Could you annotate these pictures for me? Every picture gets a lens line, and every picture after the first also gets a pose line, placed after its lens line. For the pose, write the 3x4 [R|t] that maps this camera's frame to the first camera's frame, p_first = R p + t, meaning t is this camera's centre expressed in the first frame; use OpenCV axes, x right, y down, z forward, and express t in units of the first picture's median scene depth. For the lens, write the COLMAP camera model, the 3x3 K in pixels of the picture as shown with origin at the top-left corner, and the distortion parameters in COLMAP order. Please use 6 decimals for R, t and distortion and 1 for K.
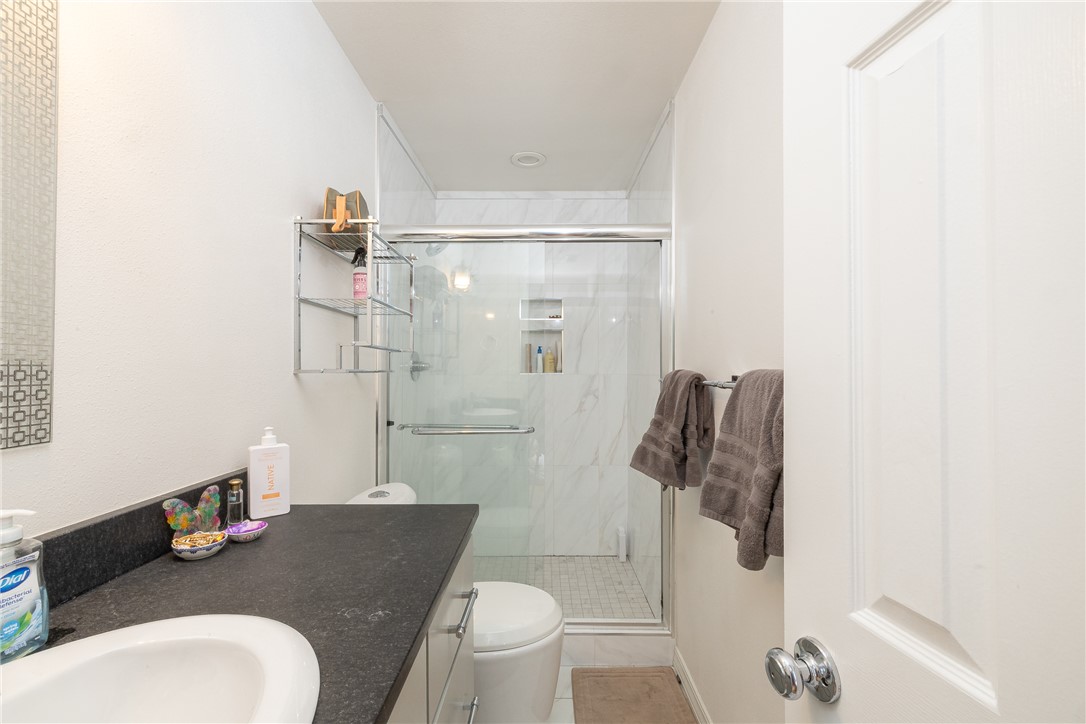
lens RADIAL K [[455.6, 0, 543.0], [0, 455.6, 362.0], [0, 0, 1]] dist [0.005790, 0.000191]
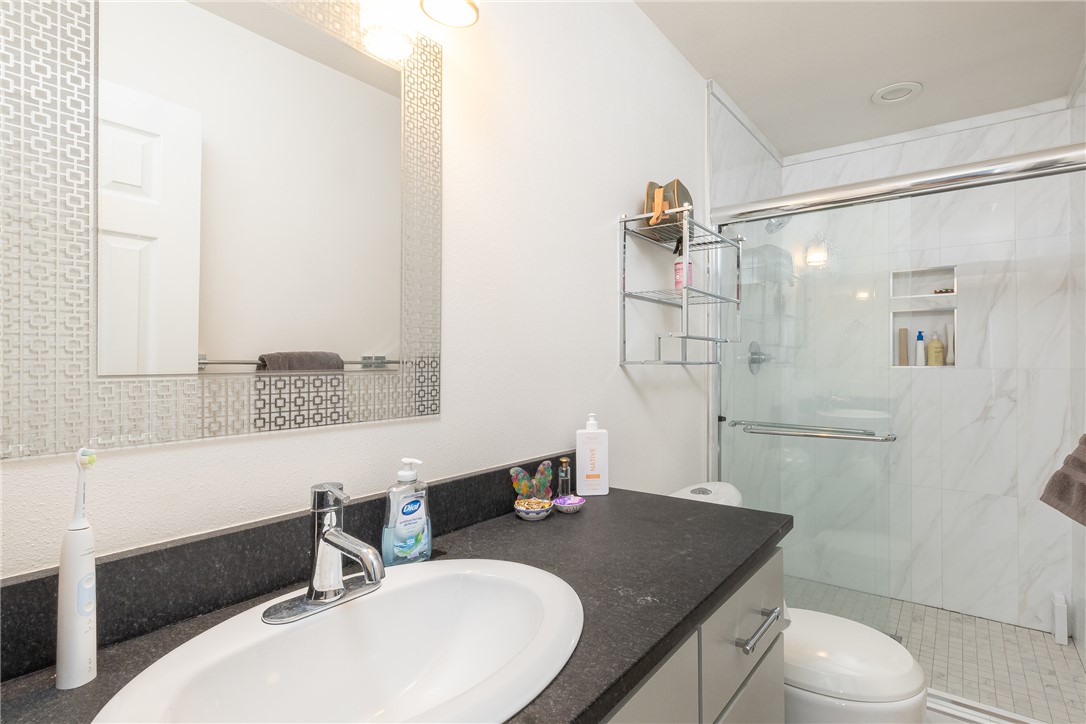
lens RADIAL K [[459.1, 0, 541.9], [0, 459.1, 352.4], [0, 0, 1]] dist [0.009017, 0.000124]
pose [[0.850373, -0.008077, -0.526118, -0.125577], [0.008094, 0.999965, -0.002269, -0.002025], [0.526118, -0.002329, 0.850408, 0.002757]]
